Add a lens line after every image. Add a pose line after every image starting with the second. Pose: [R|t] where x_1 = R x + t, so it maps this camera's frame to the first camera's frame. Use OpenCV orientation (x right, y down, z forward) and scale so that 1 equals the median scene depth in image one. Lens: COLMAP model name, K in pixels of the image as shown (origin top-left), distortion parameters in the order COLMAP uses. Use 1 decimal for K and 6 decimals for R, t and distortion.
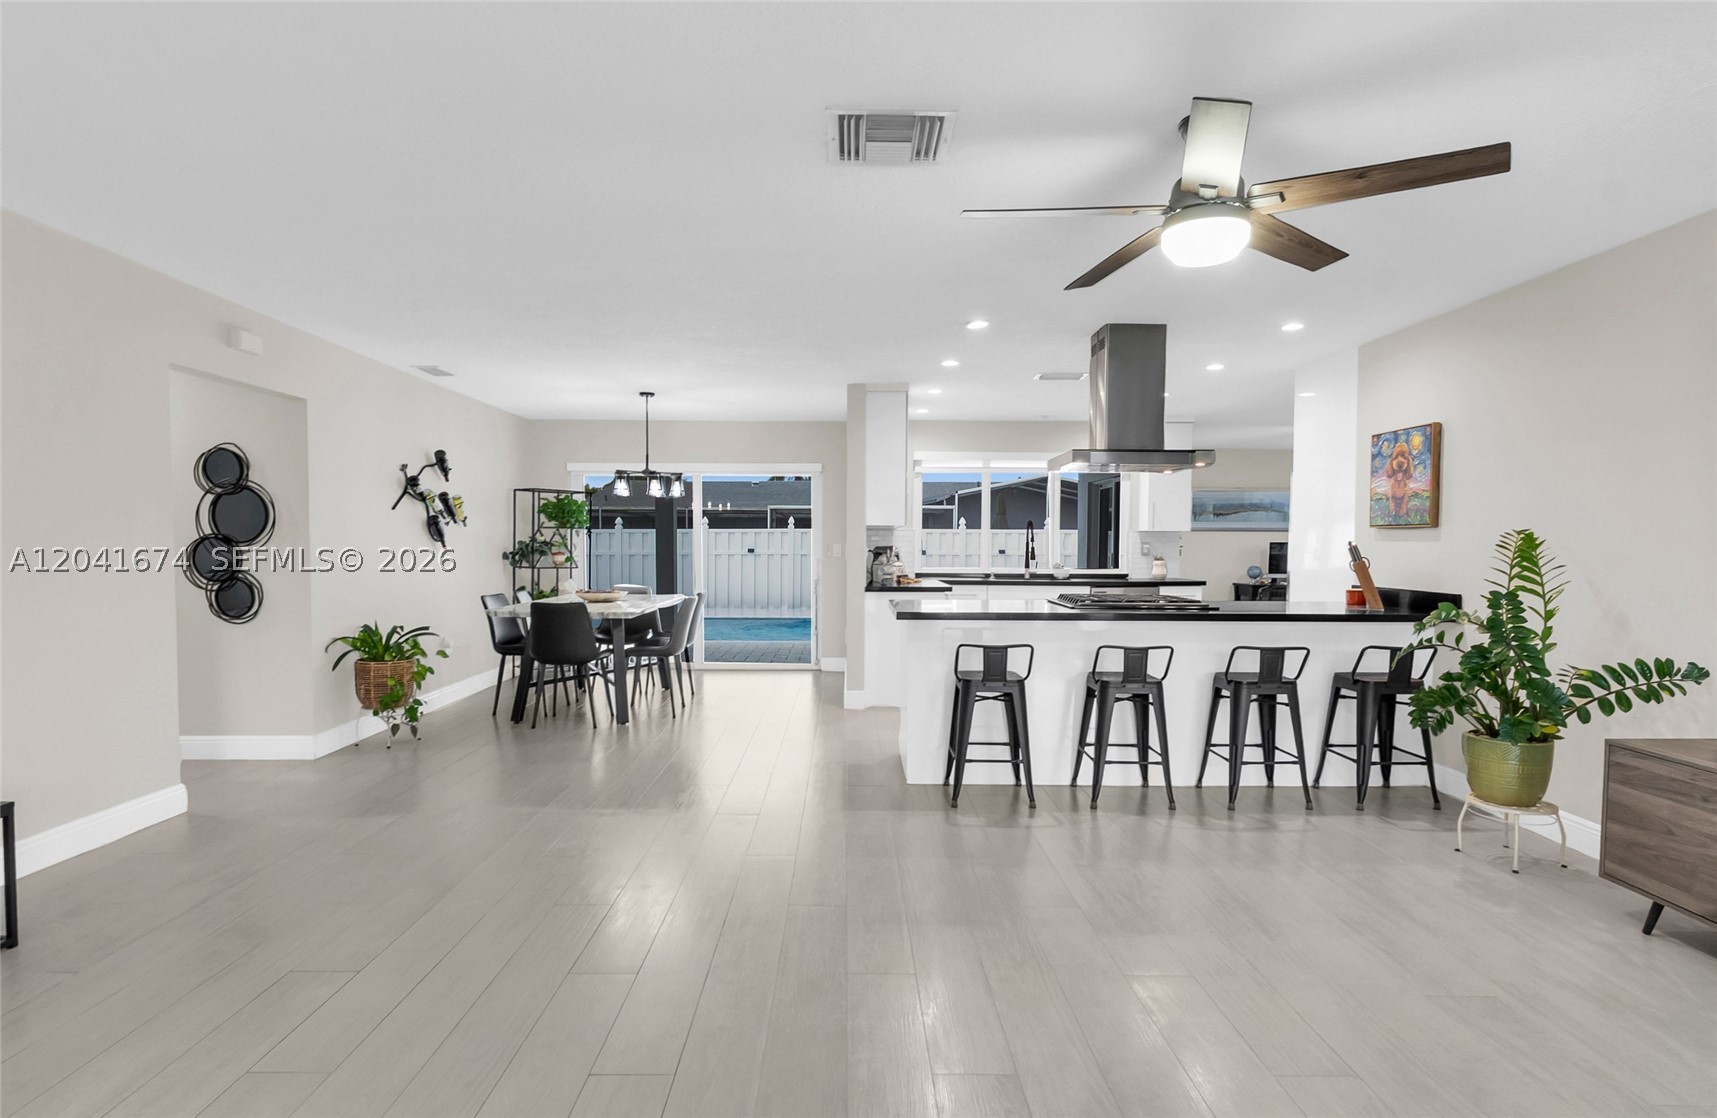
lens RADIAL K [[869.4, 0, 855.4], [0, 869.4, 586.1], [0, 0, 1]] dist [-0.000205, 0.003488]
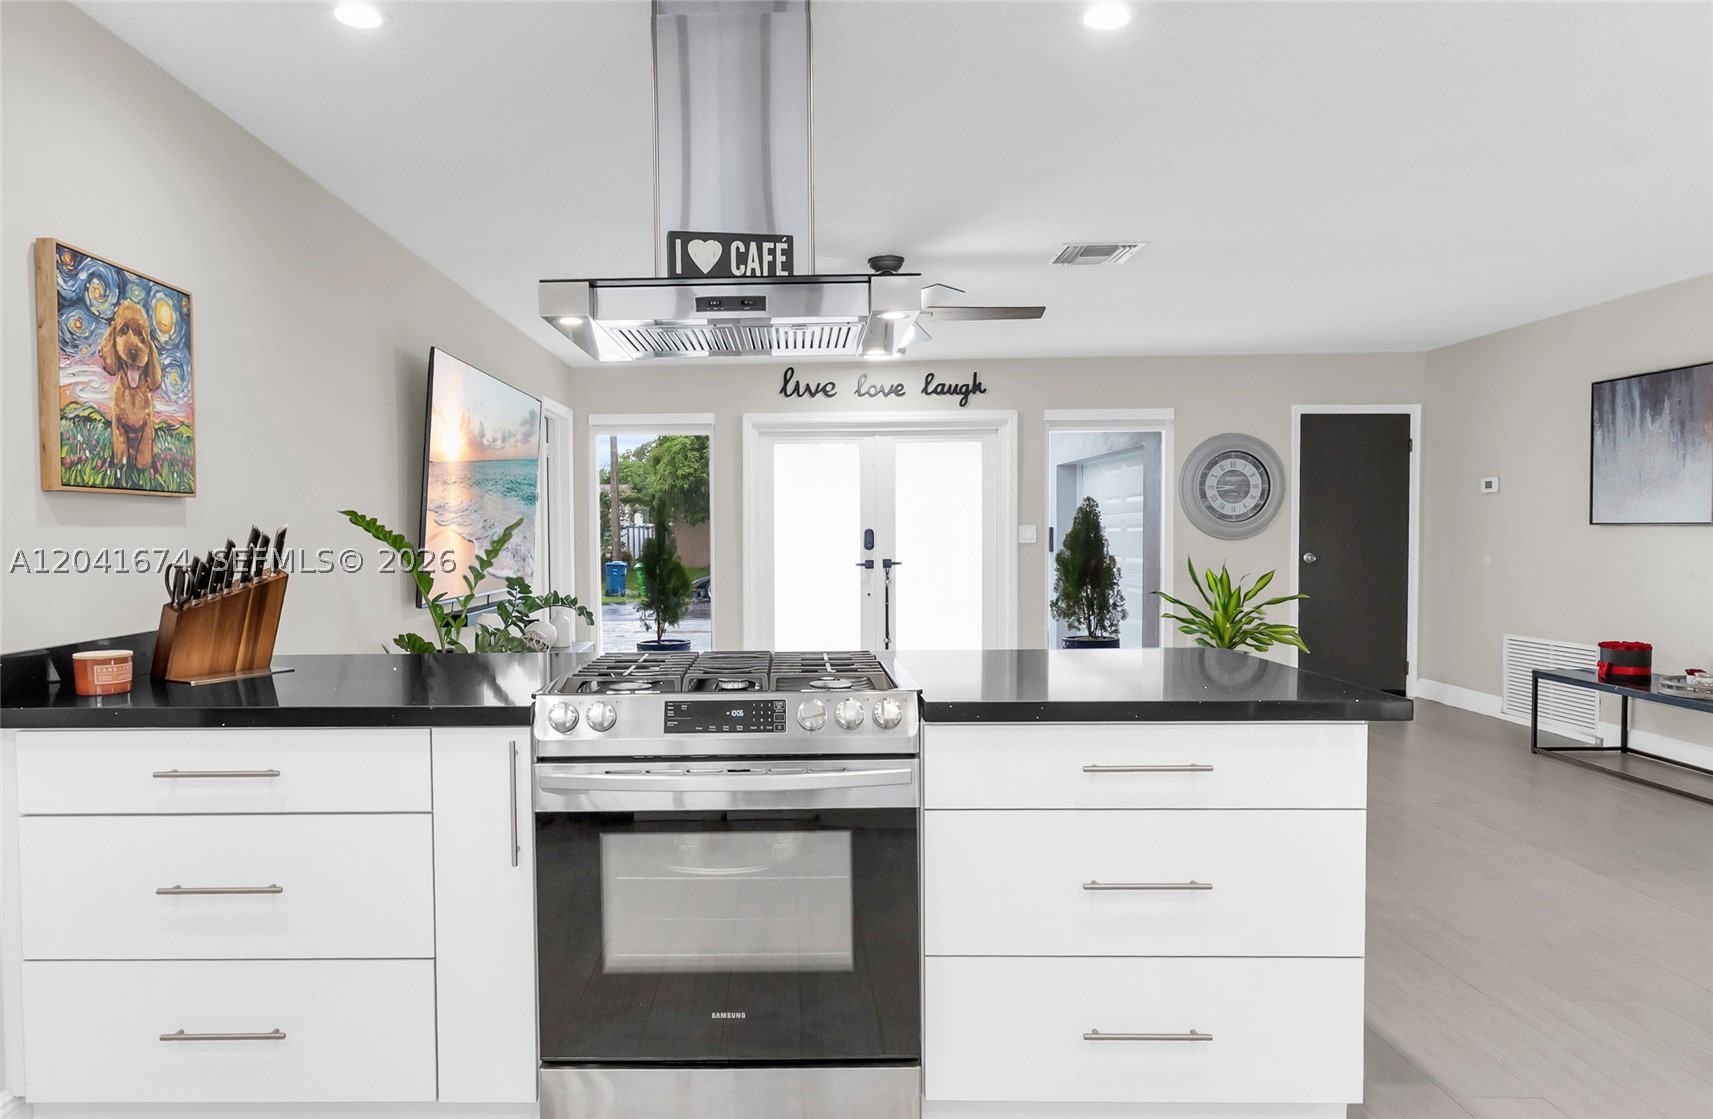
lens RADIAL K [[1074.9, 0, 776.9], [0, 1074.9, 580.8], [0, 0, 1]] dist [0.002259, -0.006935]
pose [[-0.999737, 0.004612, 0.022466, 0.228992], [0.006848, 0.994912, 0.100510, -0.060608], [-0.021888, 0.100637, -0.994682, 1.215306]]
